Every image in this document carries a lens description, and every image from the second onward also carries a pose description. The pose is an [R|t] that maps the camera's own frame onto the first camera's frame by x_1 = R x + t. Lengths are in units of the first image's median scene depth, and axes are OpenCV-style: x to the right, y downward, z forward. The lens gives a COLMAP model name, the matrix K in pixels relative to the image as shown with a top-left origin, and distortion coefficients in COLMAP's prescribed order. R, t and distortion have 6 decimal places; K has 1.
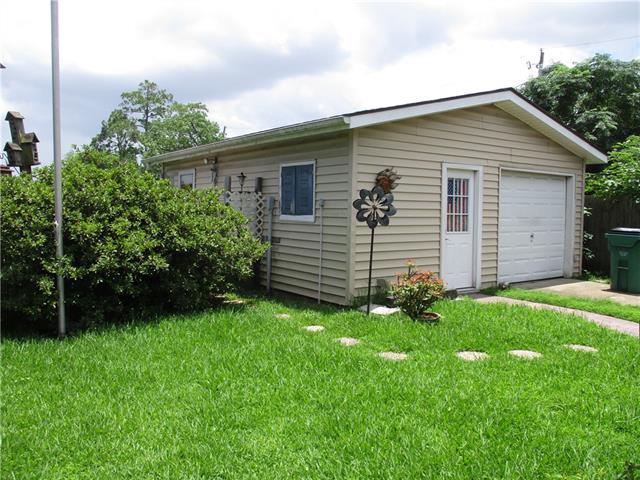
lens RADIAL K [[529.6, 0, 321.2], [0, 529.6, 239.0], [0, 0, 1]] dist [0.004079, 0.004820]
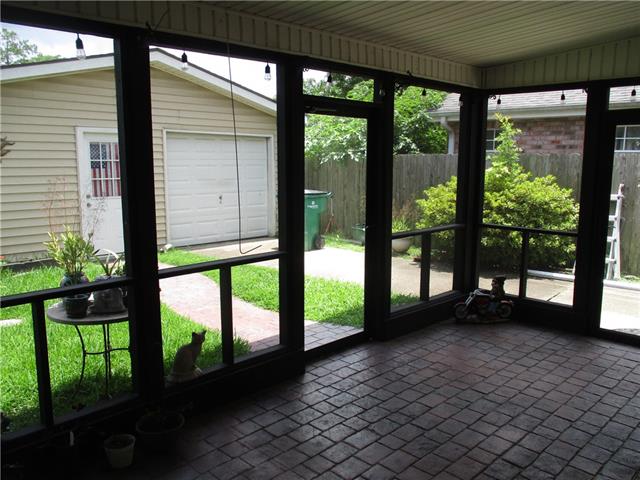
lens RADIAL K [[529.6, 0, 321.2], [0, 529.6, 239.0], [0, 0, 1]] dist [0.004079, 0.004820]
pose [[0.993283, -0.035001, 0.110287, 0.509267], [0.025496, 0.995931, 0.086441, -0.009934], [-0.112863, -0.083048, 0.990134, -0.031658]]
